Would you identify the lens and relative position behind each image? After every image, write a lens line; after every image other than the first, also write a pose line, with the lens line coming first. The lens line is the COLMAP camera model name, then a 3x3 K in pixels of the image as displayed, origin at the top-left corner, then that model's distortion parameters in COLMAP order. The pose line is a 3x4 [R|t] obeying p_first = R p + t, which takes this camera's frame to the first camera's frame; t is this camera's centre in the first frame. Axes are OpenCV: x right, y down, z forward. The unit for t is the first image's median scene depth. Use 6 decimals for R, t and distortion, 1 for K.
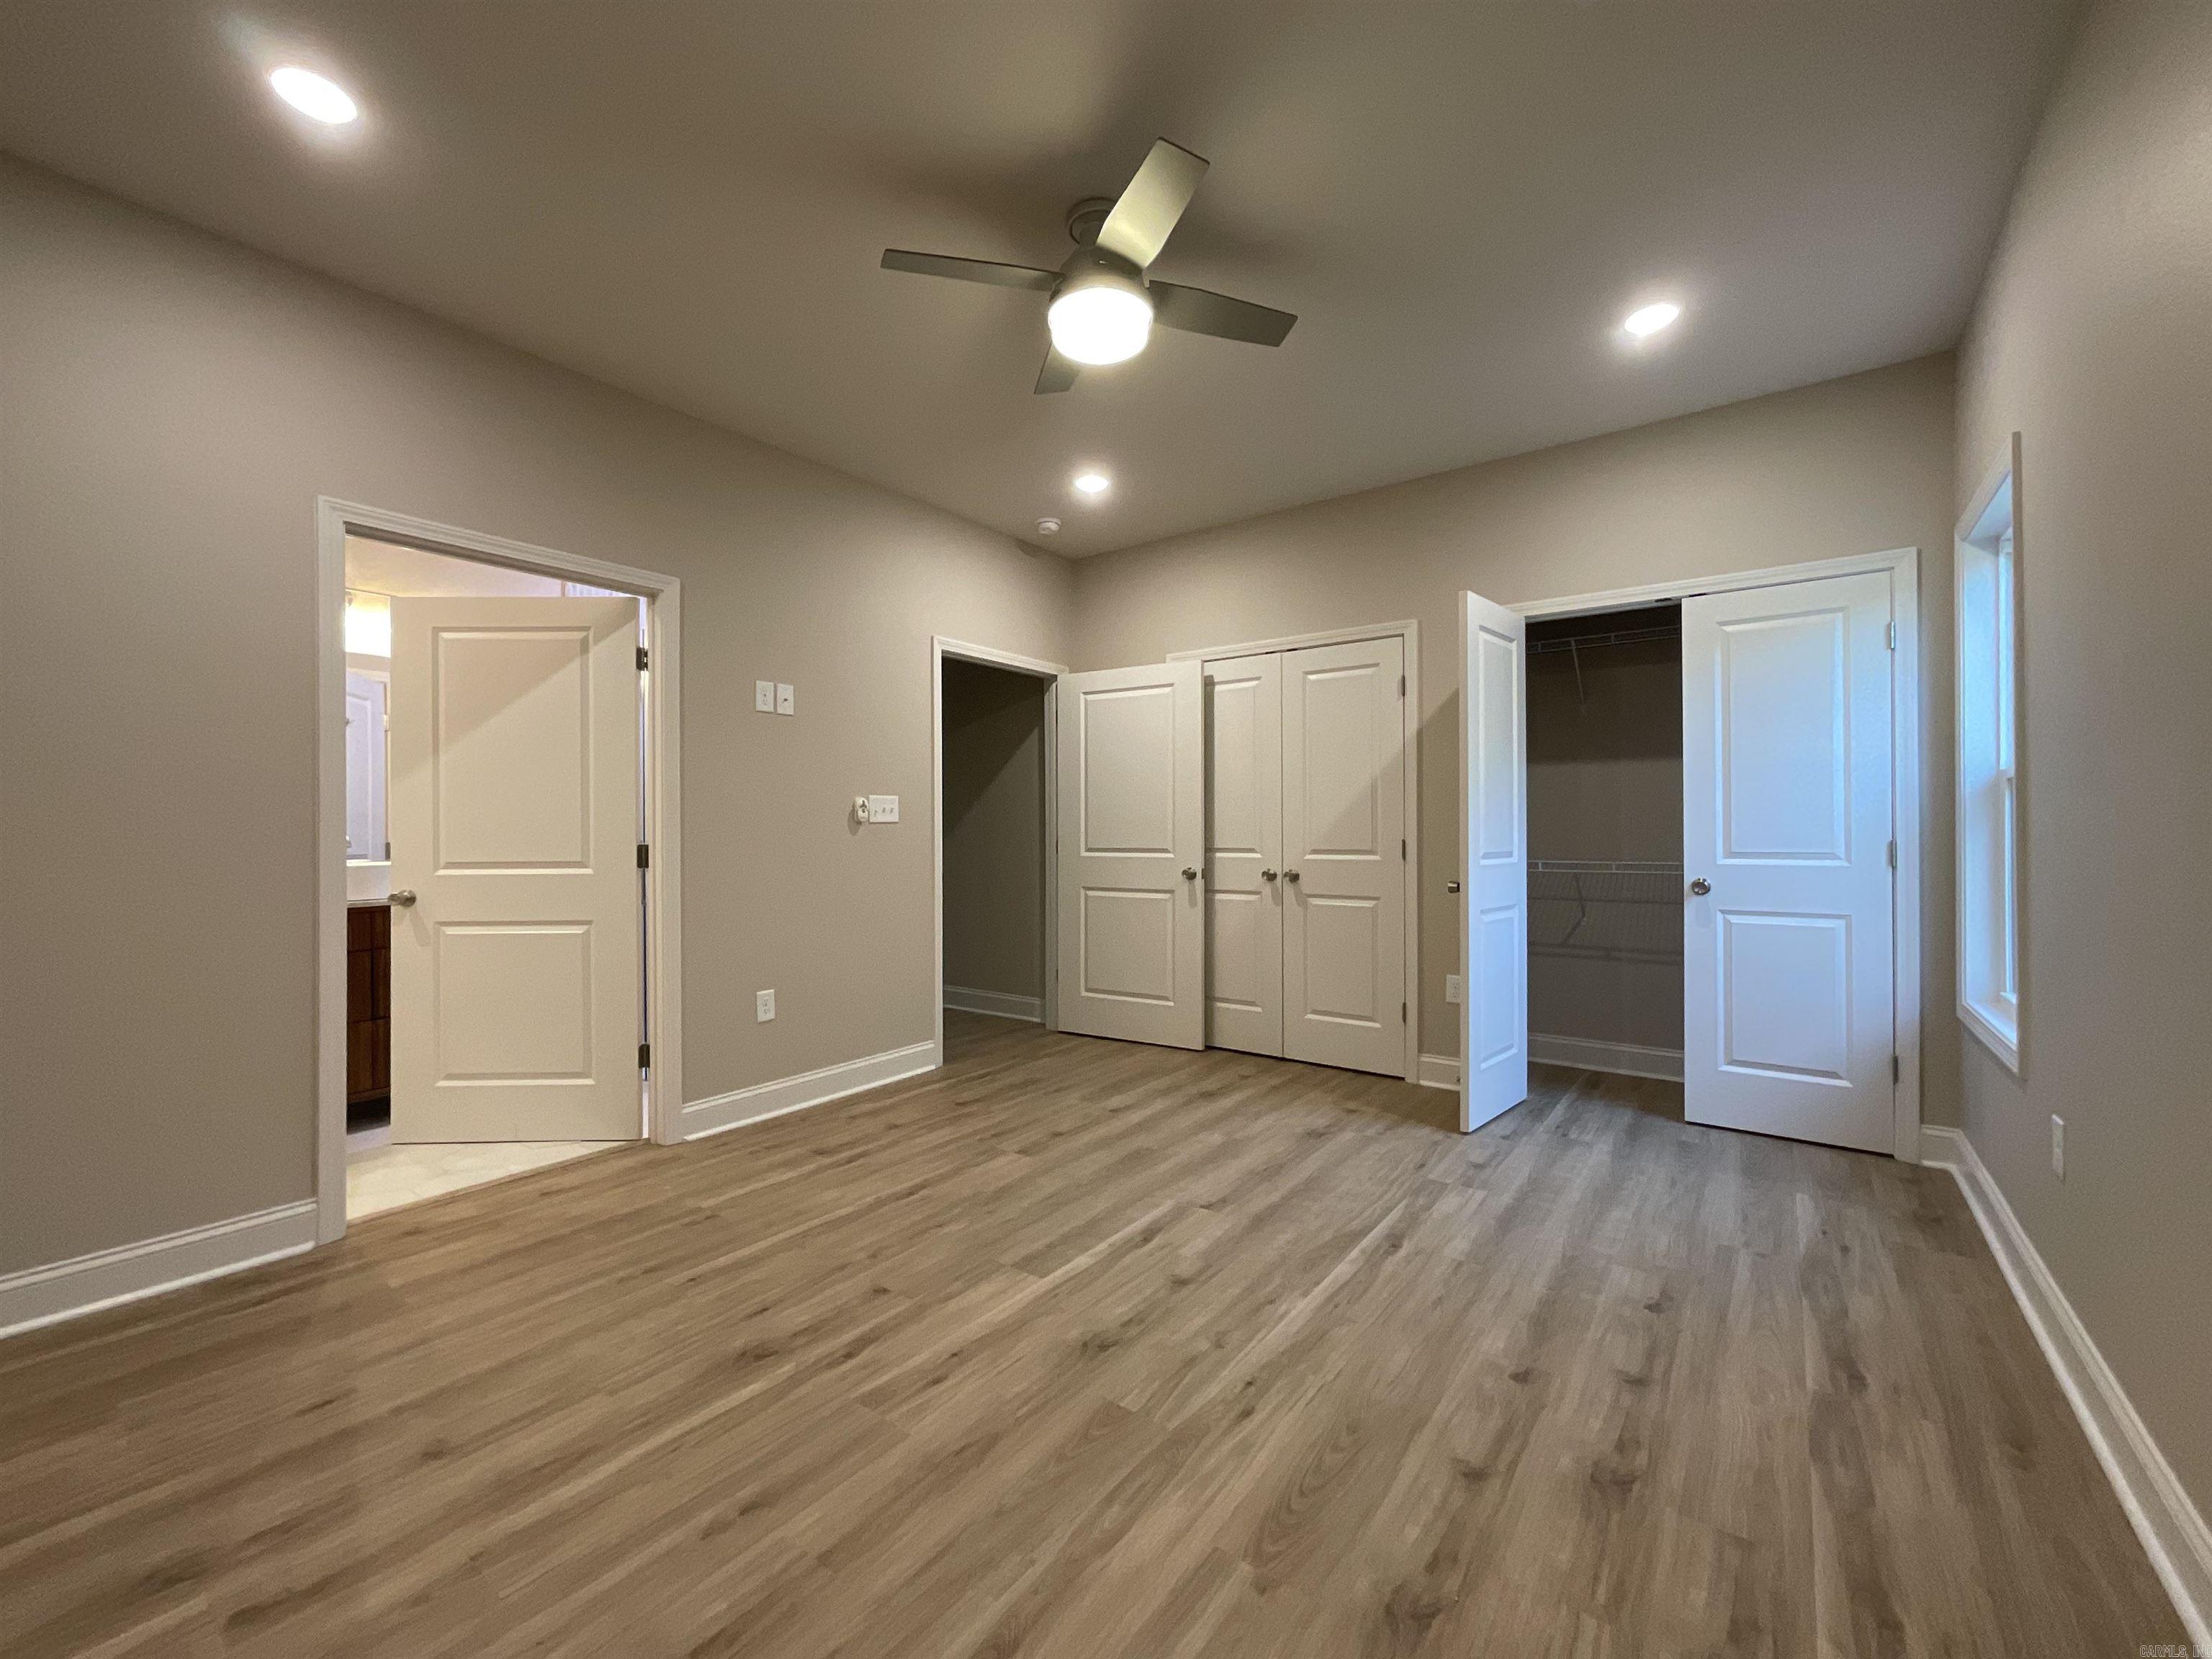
lens RADIAL K [[898.5, 0, 1106.0], [0, 898.5, 829.5], [0, 0, 1]] dist [0.004693, 0.000017]
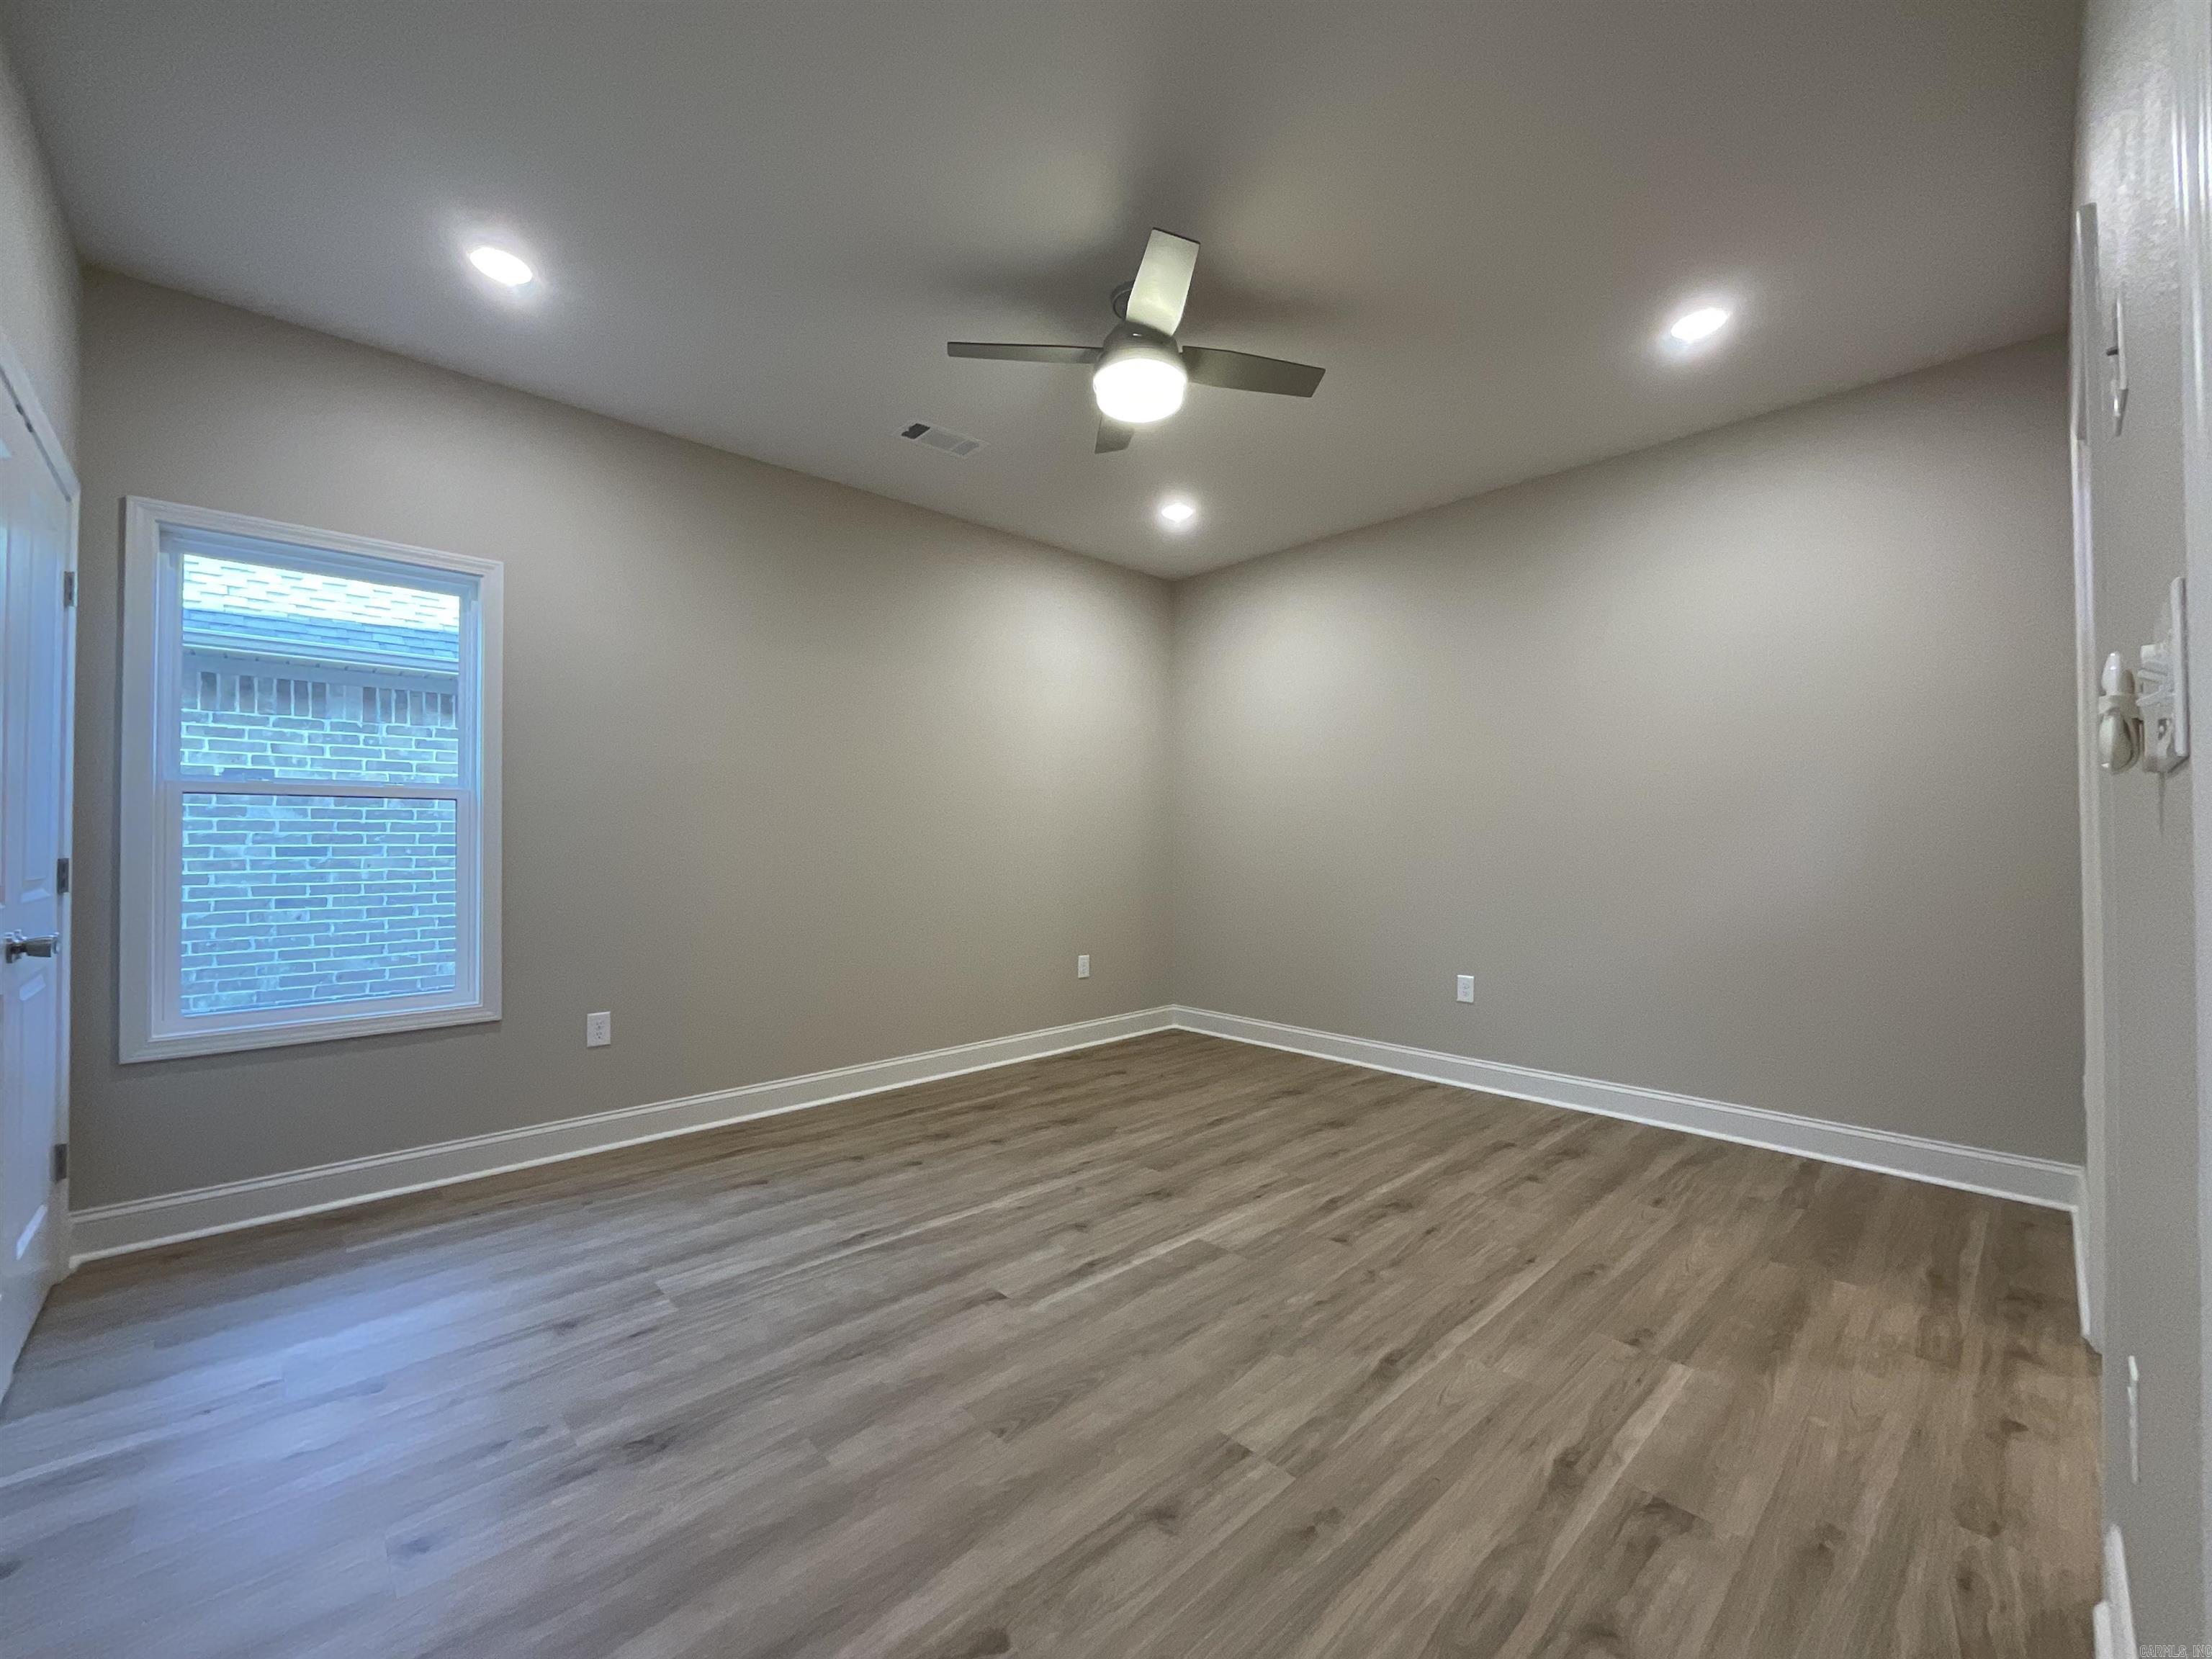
lens RADIAL K [[898.5, 0, 1106.0], [0, 898.5, 829.5], [0, 0, 1]] dist [0.004693, 0.000017]
pose [[-0.984964, 0.008586, 0.172547, -0.149154], [0.005301, 0.999796, -0.019490, 0.010600], [-0.172679, -0.018282, -0.984808, 2.054862]]
